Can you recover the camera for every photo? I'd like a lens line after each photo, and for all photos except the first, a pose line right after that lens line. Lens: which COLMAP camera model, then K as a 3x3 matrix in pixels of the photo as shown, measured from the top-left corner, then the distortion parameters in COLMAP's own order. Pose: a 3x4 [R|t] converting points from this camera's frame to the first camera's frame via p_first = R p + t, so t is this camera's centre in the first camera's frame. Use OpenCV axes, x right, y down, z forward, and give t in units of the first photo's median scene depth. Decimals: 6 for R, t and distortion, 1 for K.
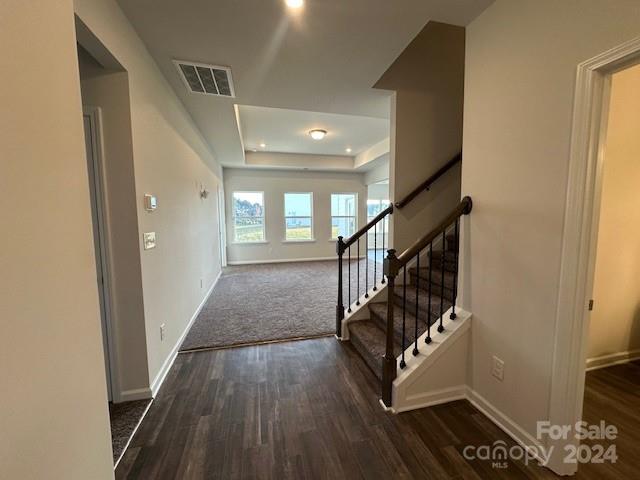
lens RADIAL K [[255.5, 0, 318.9], [0, 255.5, 244.4], [0, 0, 1]] dist [-0.000826, -0.000599]
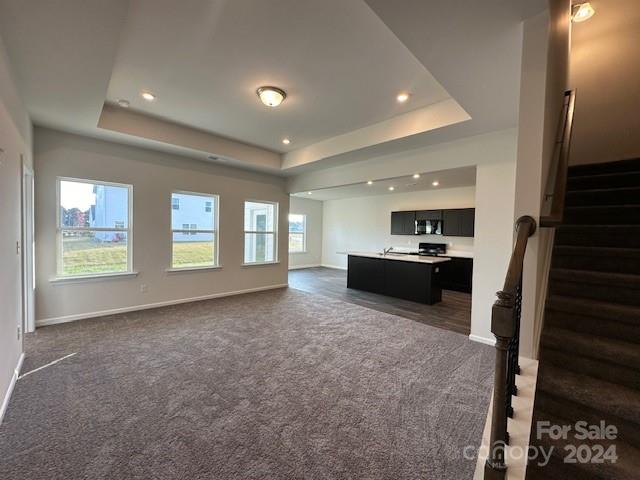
lens RADIAL K [[255.5, 0, 320.7], [0, 255.5, 241.9], [0, 0, 1]] dist [-0.000826, -0.000599]
pose [[0.863435, 0.010683, 0.504347, -0.140777], [0.025070, 0.997632, -0.064053, -0.033838], [-0.503837, 0.067949, 0.861122, 0.309021]]
